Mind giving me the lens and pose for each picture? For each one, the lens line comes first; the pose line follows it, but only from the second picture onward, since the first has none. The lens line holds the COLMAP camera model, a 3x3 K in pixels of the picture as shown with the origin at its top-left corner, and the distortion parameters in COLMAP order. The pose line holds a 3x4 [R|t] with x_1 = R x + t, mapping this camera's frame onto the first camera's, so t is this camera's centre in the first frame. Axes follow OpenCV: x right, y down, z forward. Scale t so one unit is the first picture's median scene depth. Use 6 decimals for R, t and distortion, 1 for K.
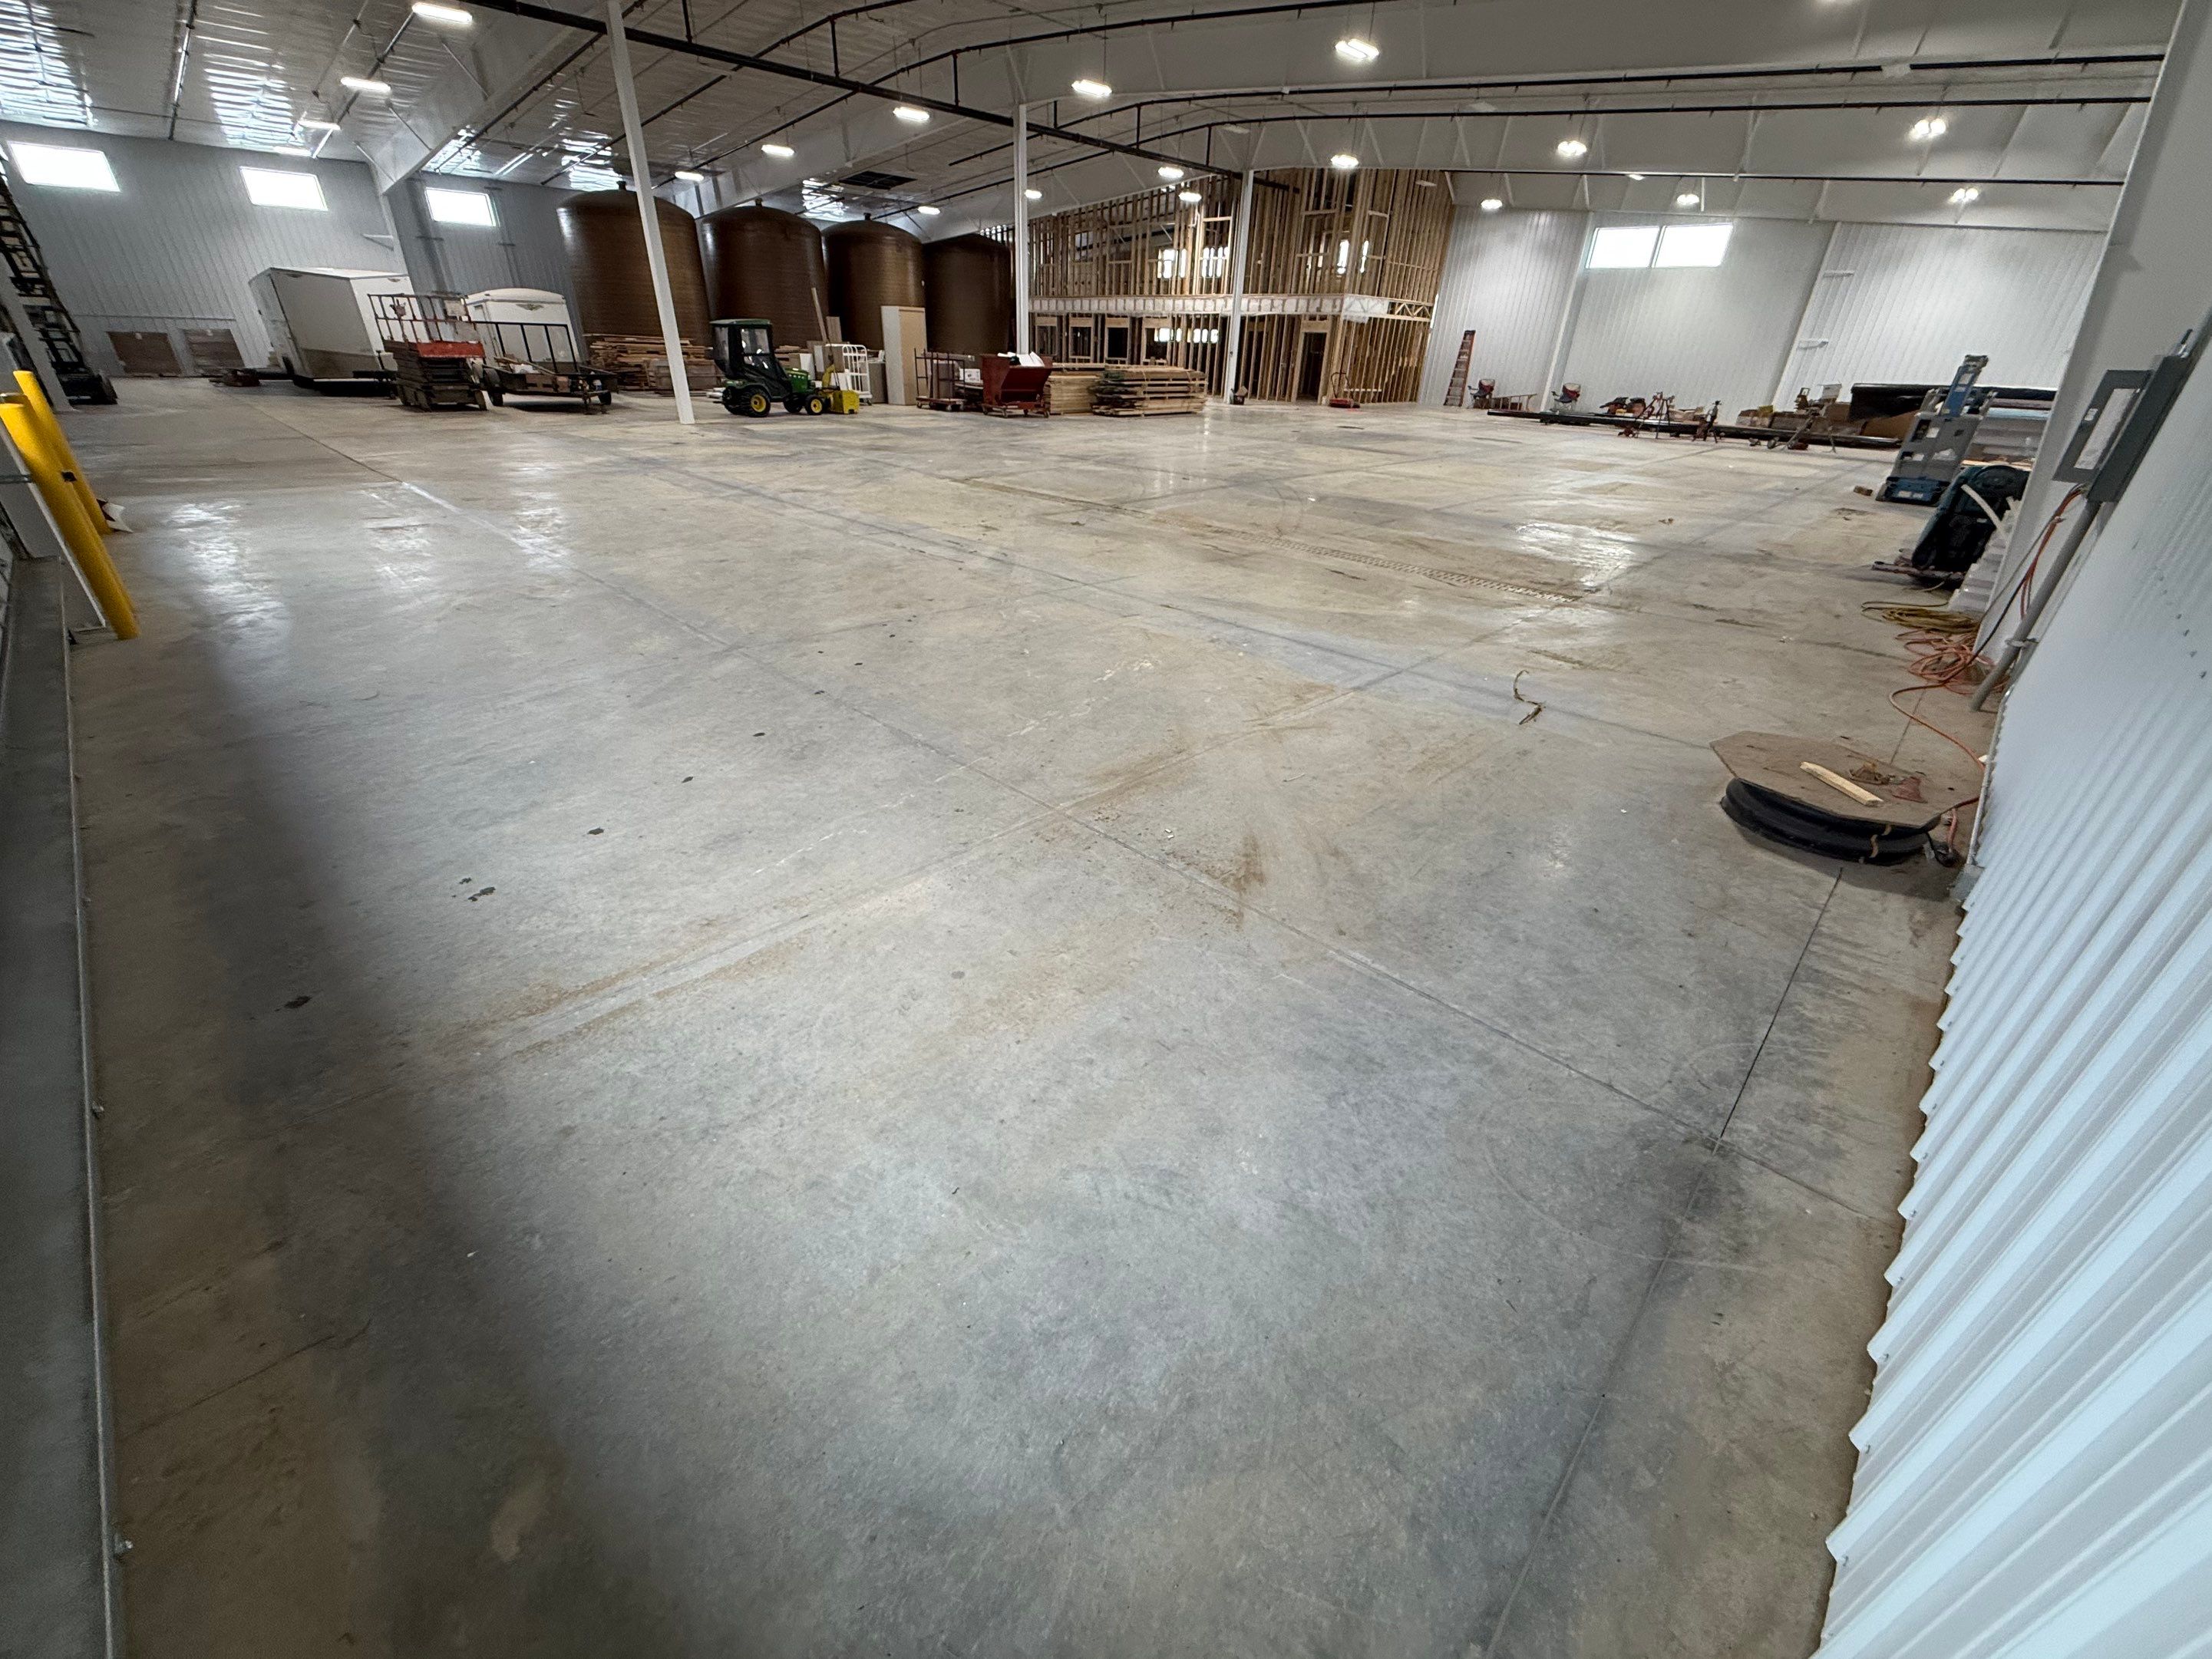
lens RADIAL K [[878.2, 0, 1099.8], [0, 878.2, 832.4], [0, 0, 1]] dist [-0.001045, -0.000109]
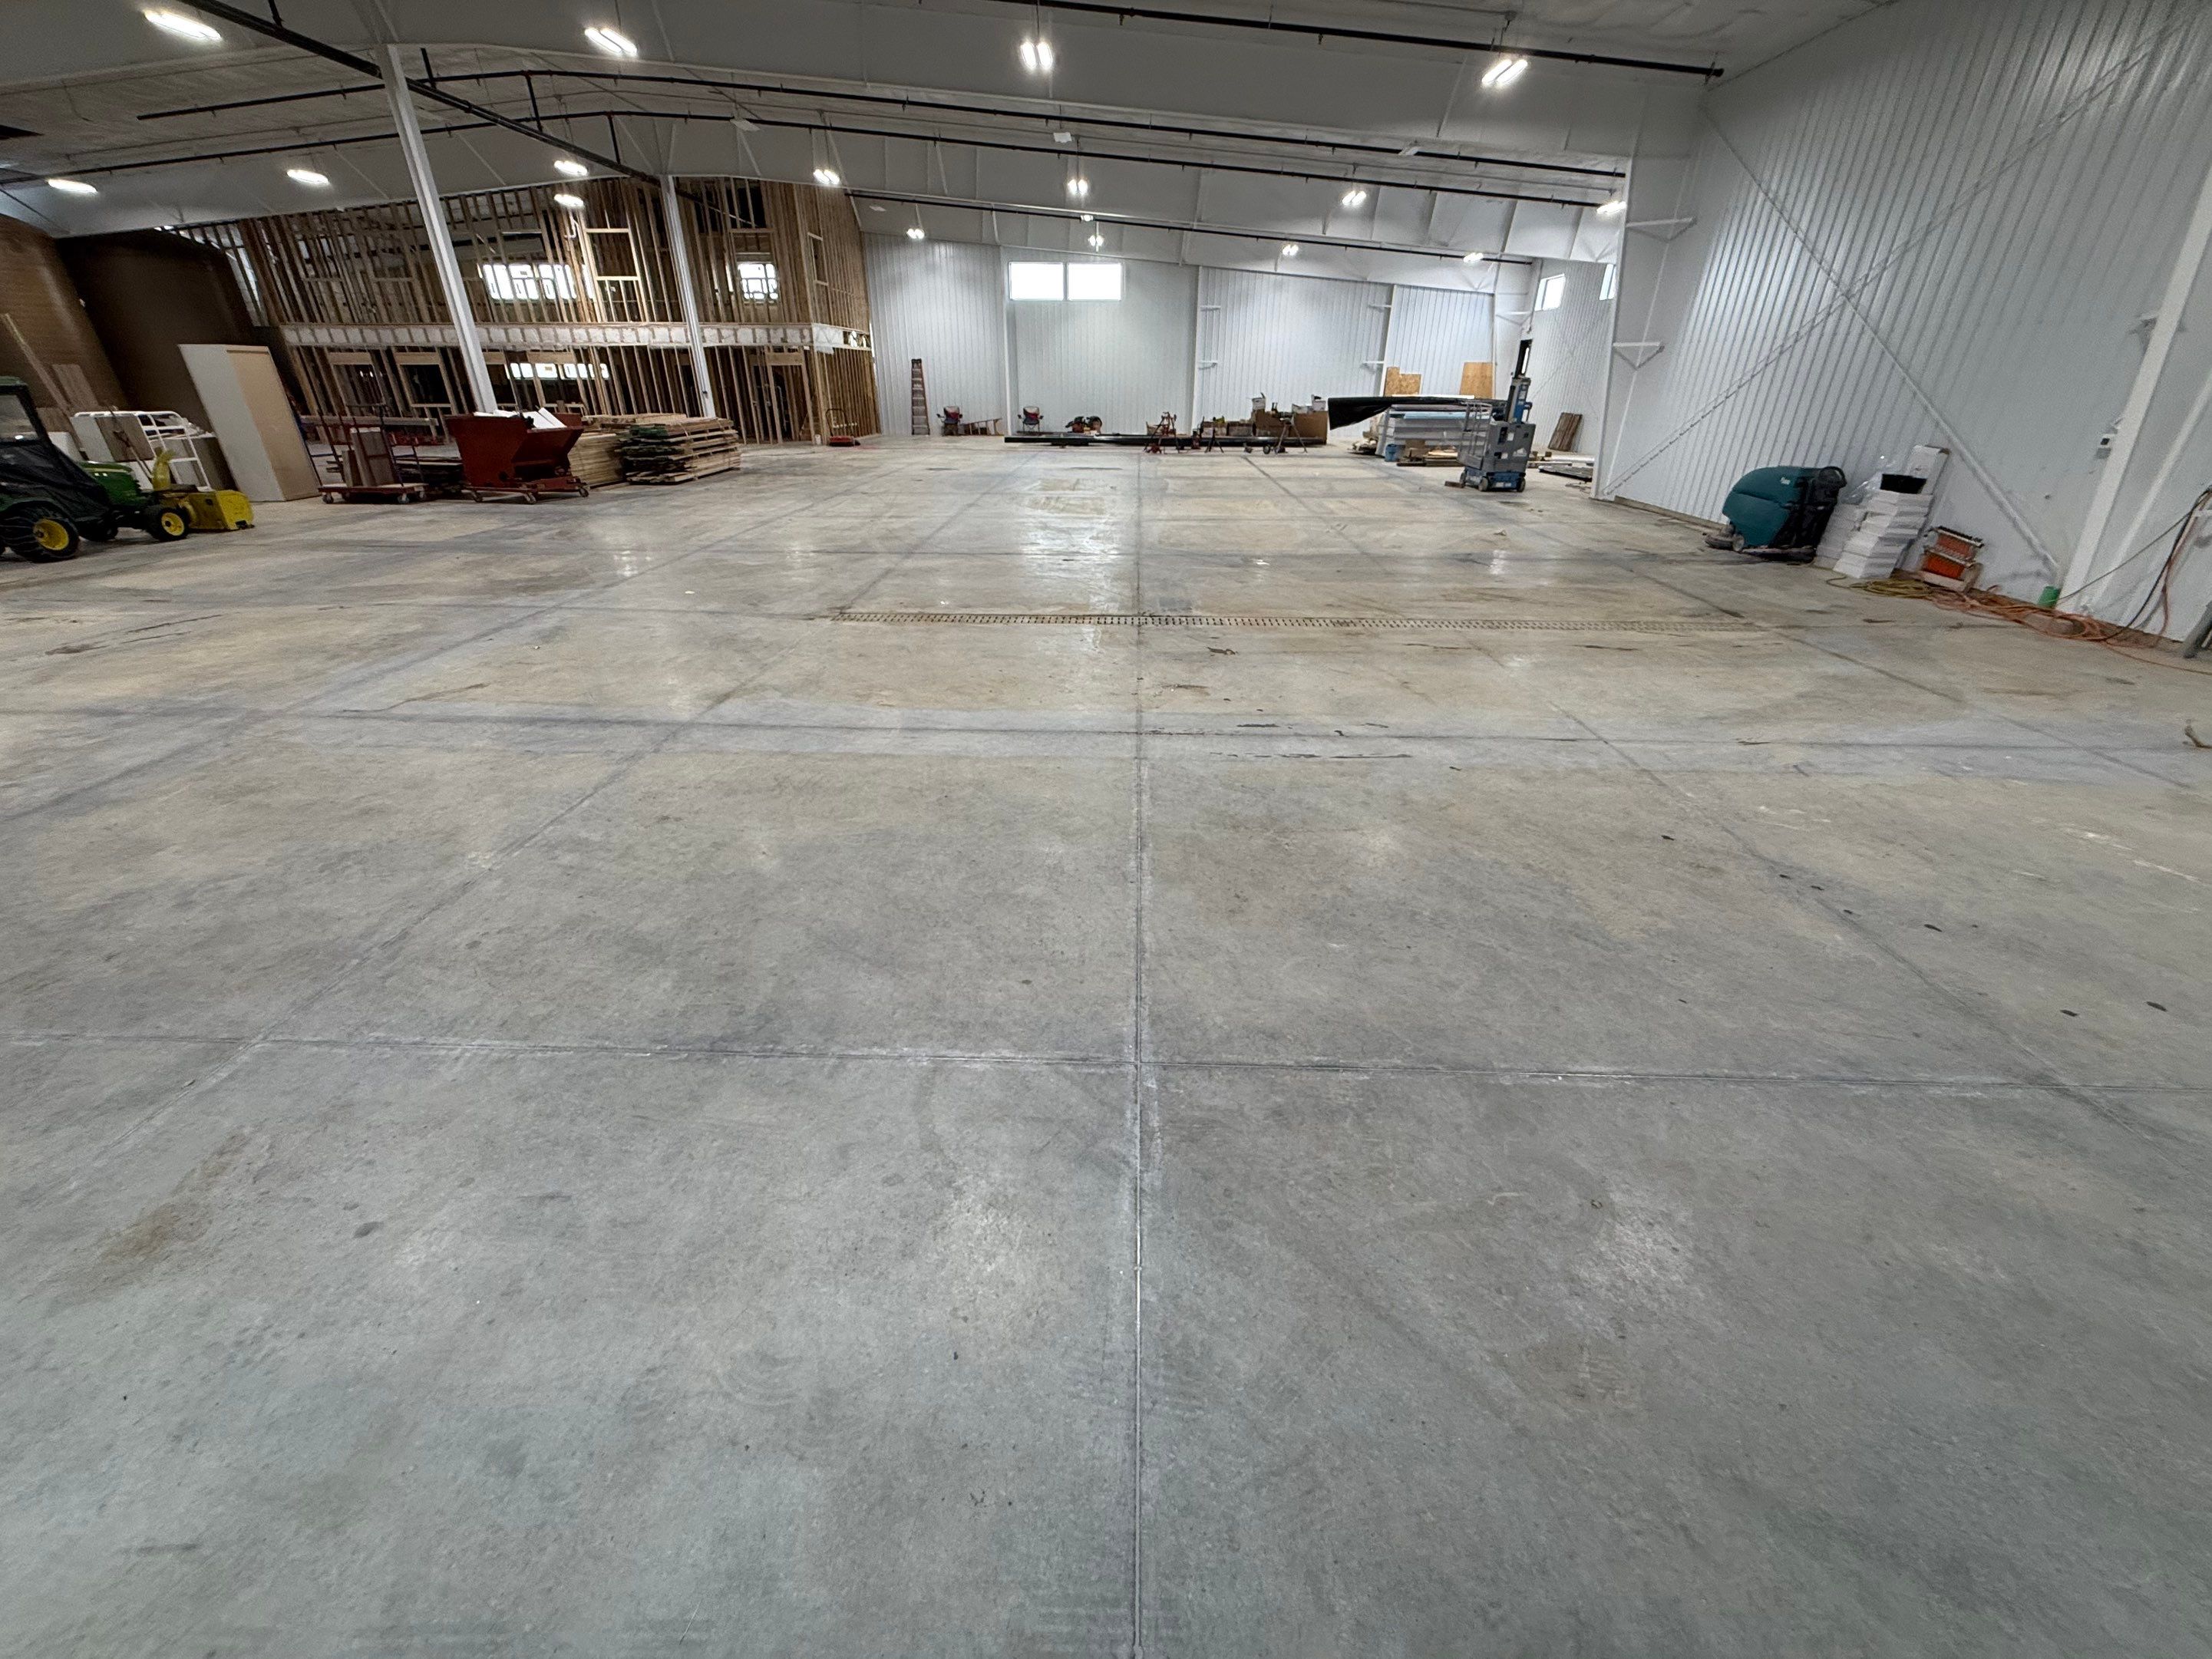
lens RADIAL K [[878.2, 0, 1099.8], [0, 878.2, 832.4], [0, 0, 1]] dist [-0.001045, -0.000109]
pose [[0.740172, -0.335554, 0.582709, -0.204309], [0.346394, 0.933031, 0.097288, -0.111853], [-0.576331, 0.129837, 0.806837, 0.172079]]
